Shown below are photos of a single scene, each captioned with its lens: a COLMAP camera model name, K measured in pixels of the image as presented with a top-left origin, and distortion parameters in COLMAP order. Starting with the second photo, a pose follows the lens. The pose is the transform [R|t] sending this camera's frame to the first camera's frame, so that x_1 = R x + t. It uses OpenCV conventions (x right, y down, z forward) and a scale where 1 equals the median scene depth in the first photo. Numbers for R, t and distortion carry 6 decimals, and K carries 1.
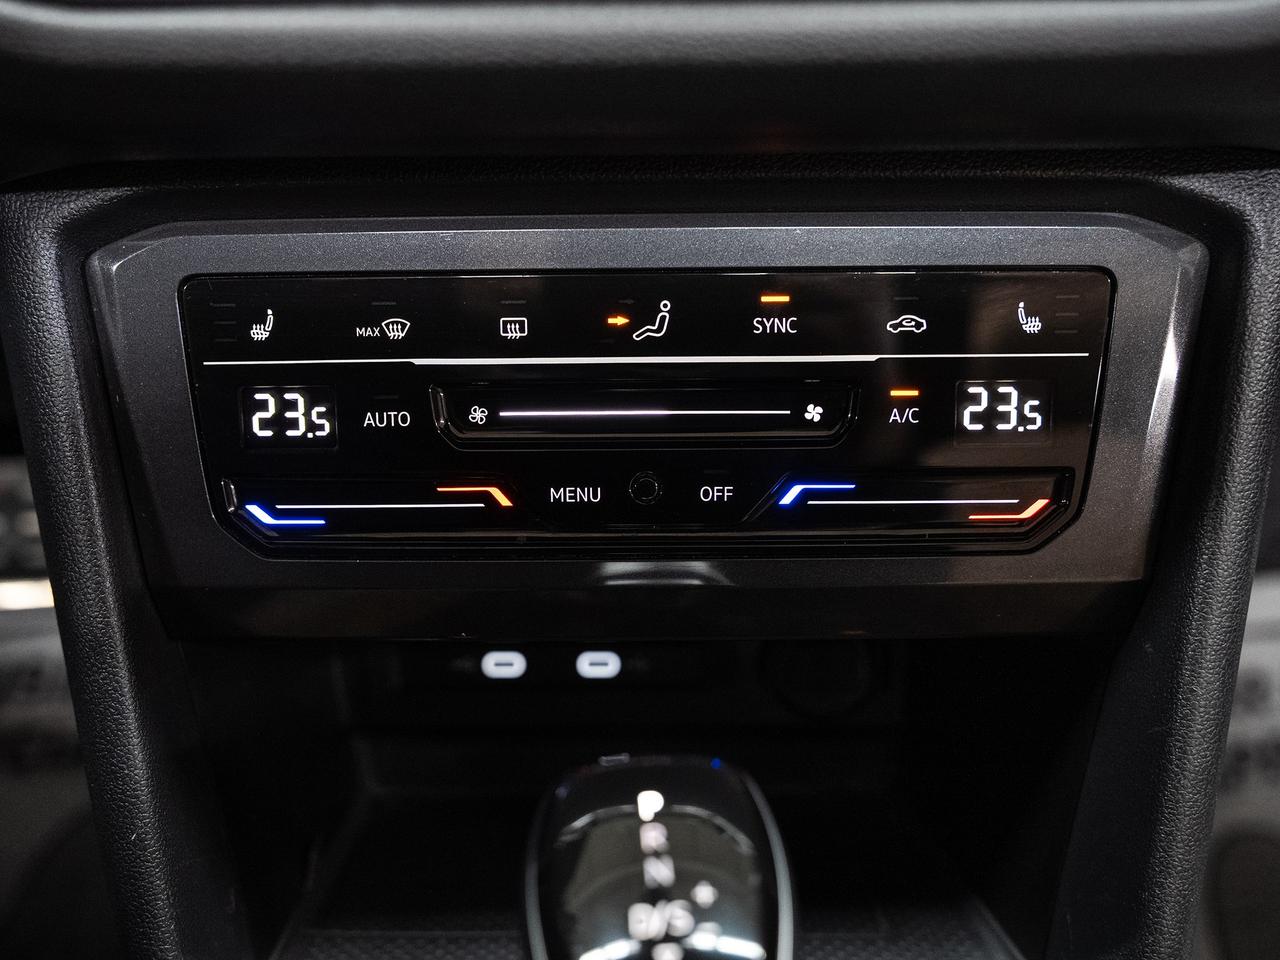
lens RADIAL K [[1457.5, 0, 640.0], [0, 1457.5, 480.0], [0, 0, 1]] dist [0.010554, 0.010194]
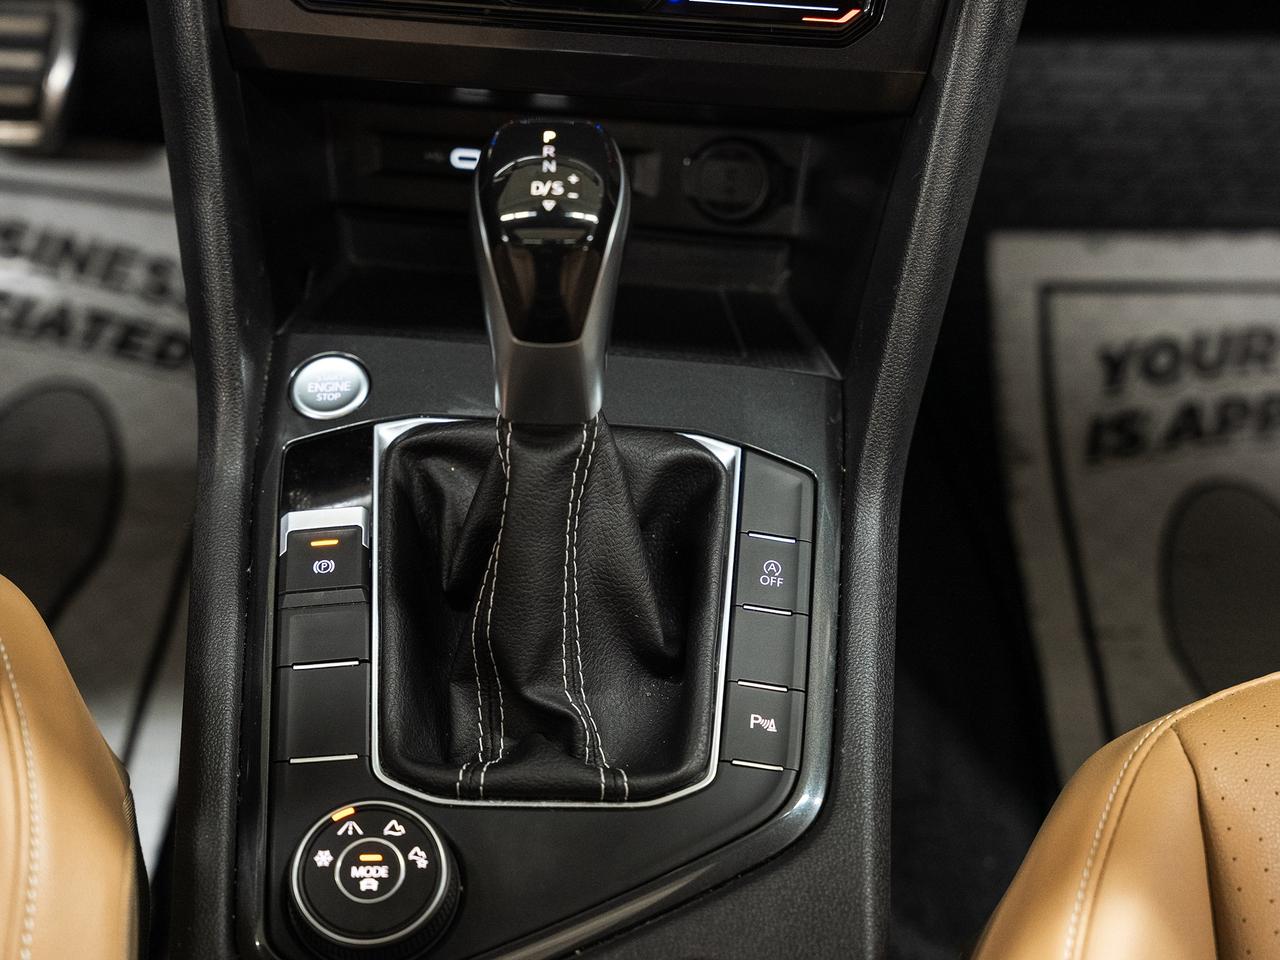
lens RADIAL K [[2261.7, 0, 640.0], [0, 2261.7, 480.0], [0, 0, 1]] dist [0.042168, 0.200058]
pose [[0.996897, 0.077189, -0.015409, 0.139360], [-0.074779, 0.989867, 0.120710, 0.218844], [0.024570, -0.119183, 0.992568, -1.266551]]
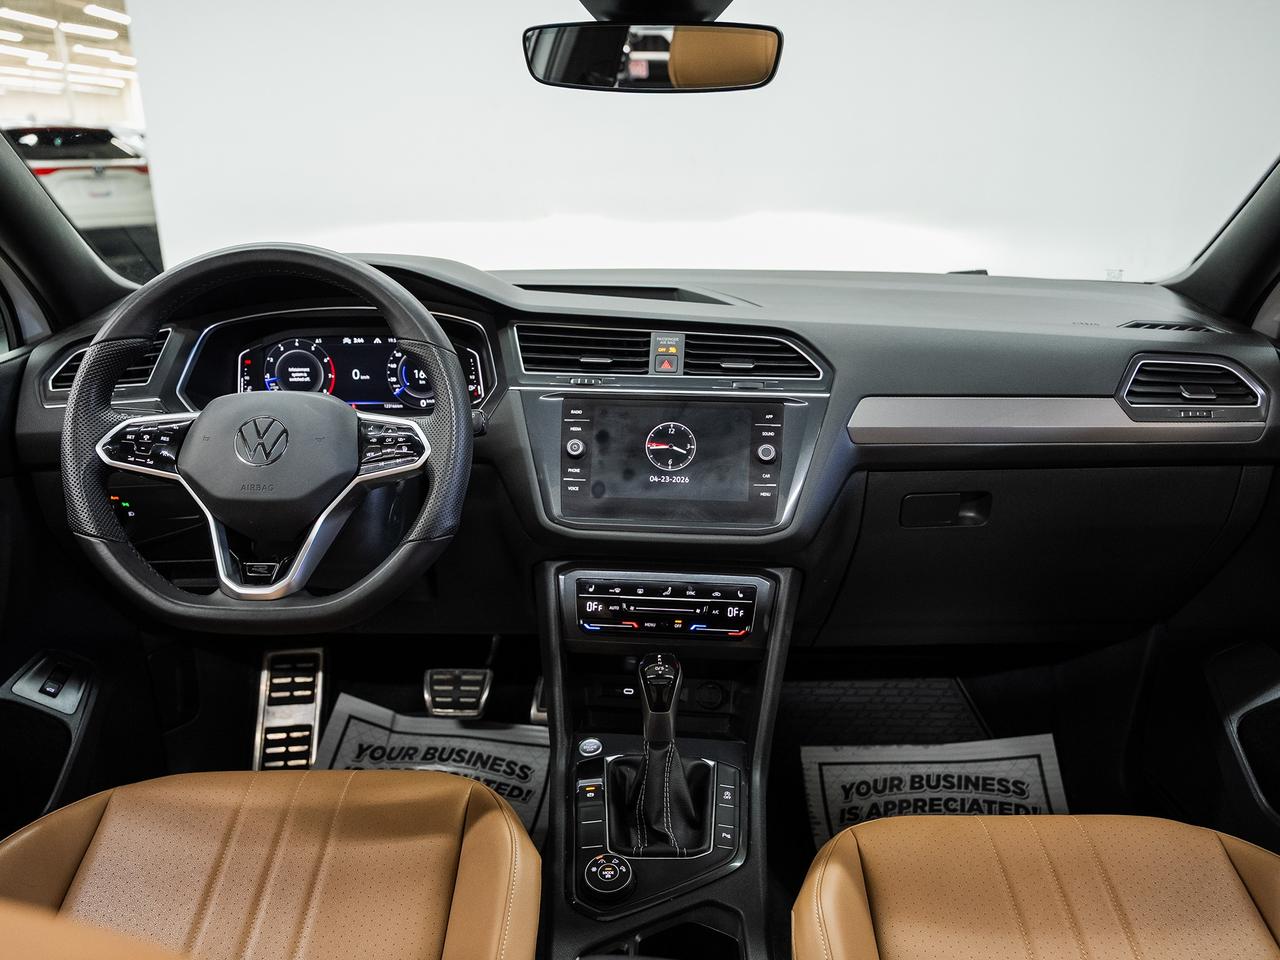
lens RADIAL K [[975.7, 0, 671.0], [0, 975.7, 501.7], [0, 0, 1]] dist [-0.034709, 0.005523]
pose [[0.998223, 0.045337, -0.038667, 0.139159], [-0.055574, 0.942471, -0.329636, 0.720207], [0.021498, 0.331199, 0.943316, -2.328631]]
